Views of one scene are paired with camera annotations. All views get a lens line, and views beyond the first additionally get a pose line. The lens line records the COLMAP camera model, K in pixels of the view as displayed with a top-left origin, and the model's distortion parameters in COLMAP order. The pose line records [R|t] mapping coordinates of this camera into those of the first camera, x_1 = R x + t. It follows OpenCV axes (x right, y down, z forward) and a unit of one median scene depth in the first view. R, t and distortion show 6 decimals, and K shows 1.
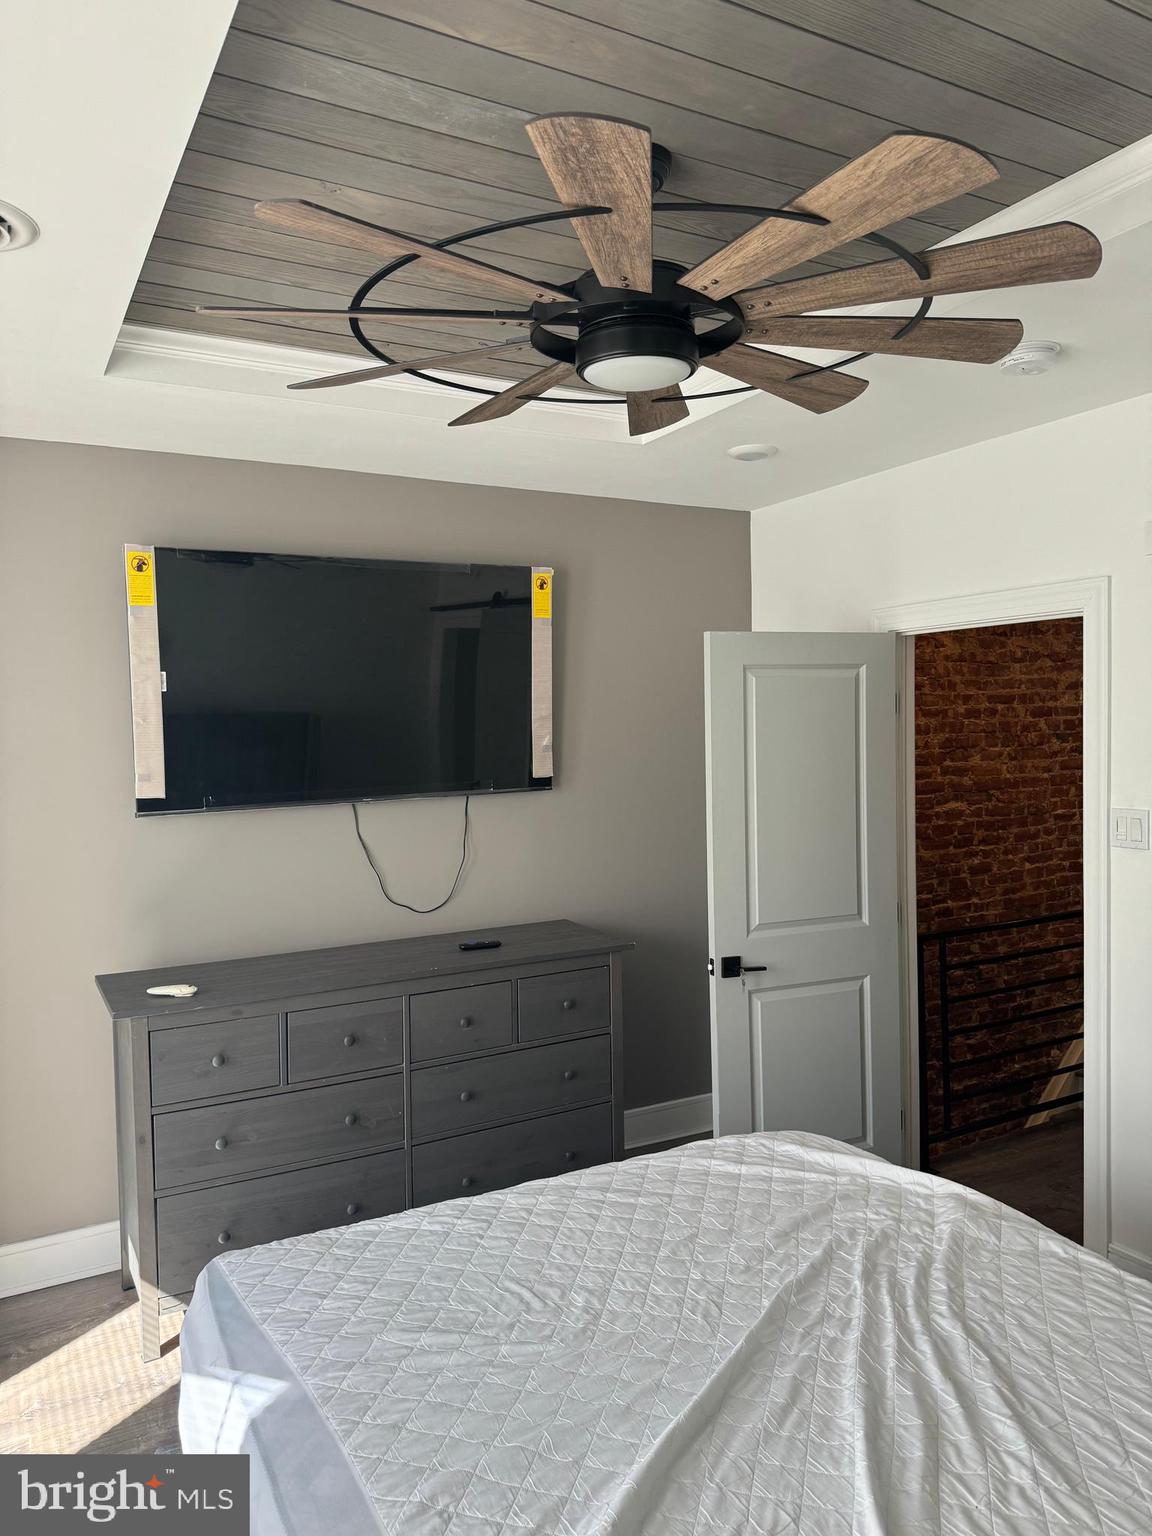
lens RADIAL K [[1076.7, 0, 571.6], [0, 1076.7, 770.0], [0, 0, 1]] dist [0.080341, -0.094703]
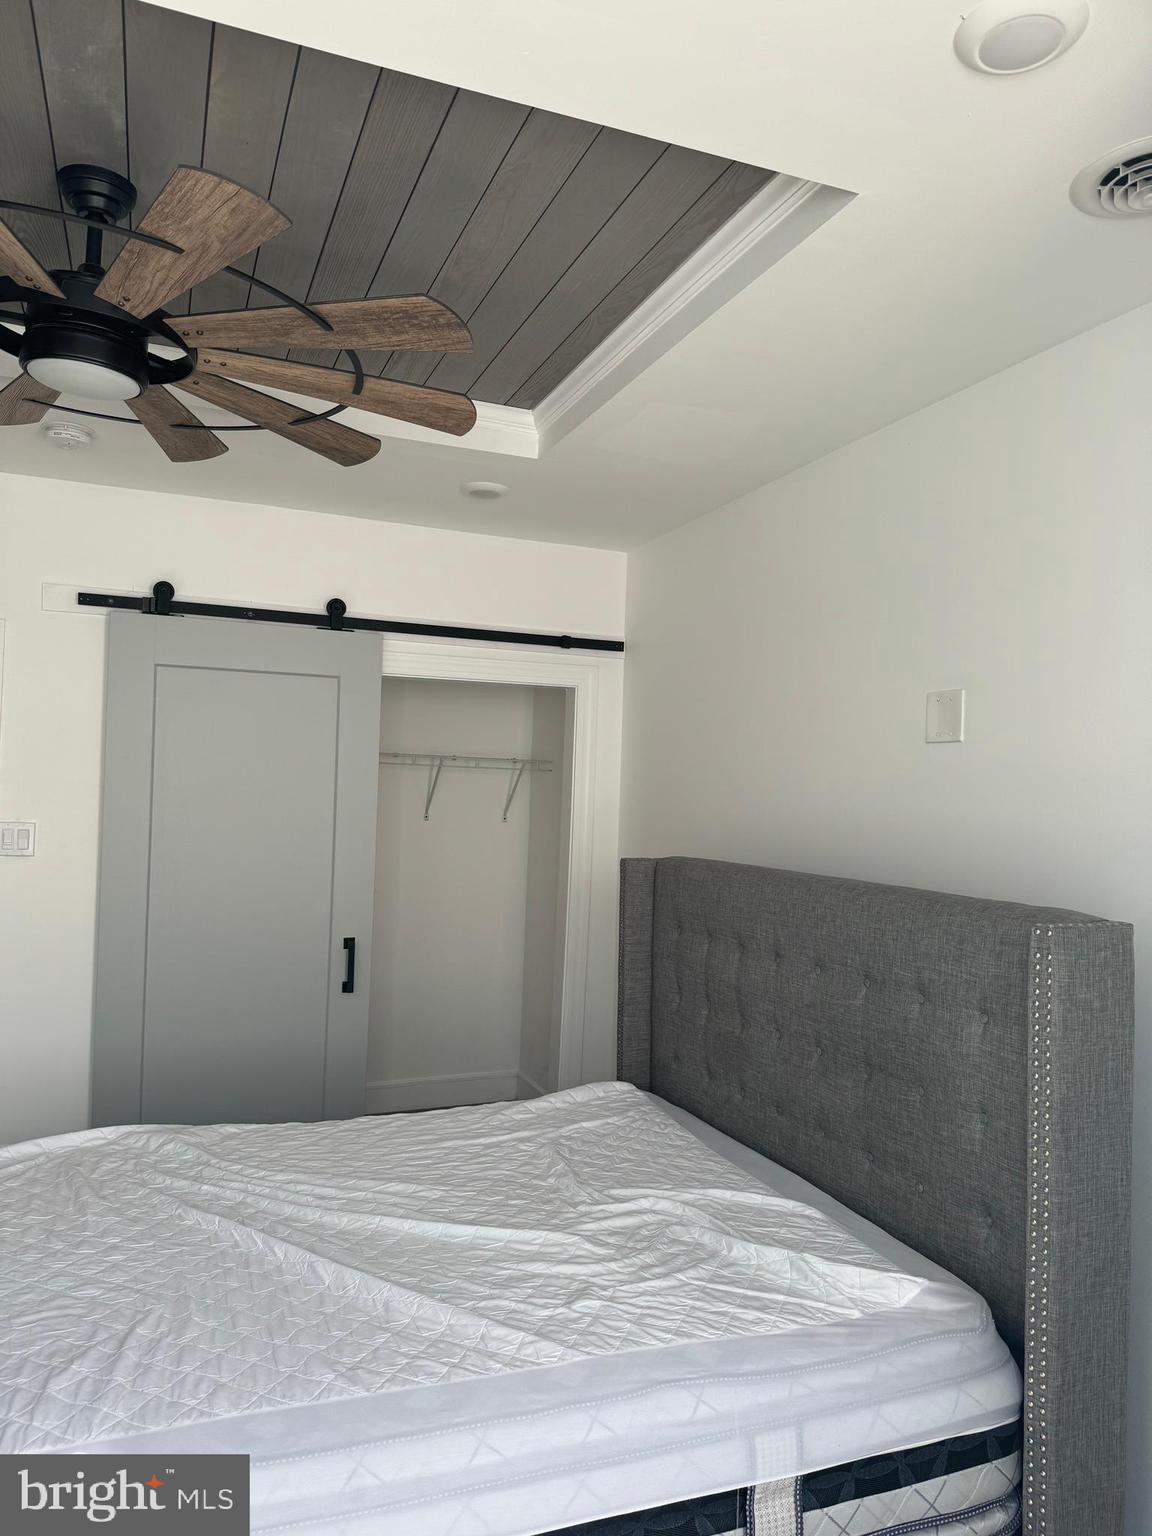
lens RADIAL K [[1076.7, 0, 573.2], [0, 1076.7, 768.5], [0, 0, 1]] dist [0.080341, -0.094703]
pose [[0.118976, 0.054127, 0.991421, -0.919206], [-0.007629, 0.998533, -0.053599, 0.058527], [-0.992868, -0.001186, 0.119214, 0.430726]]
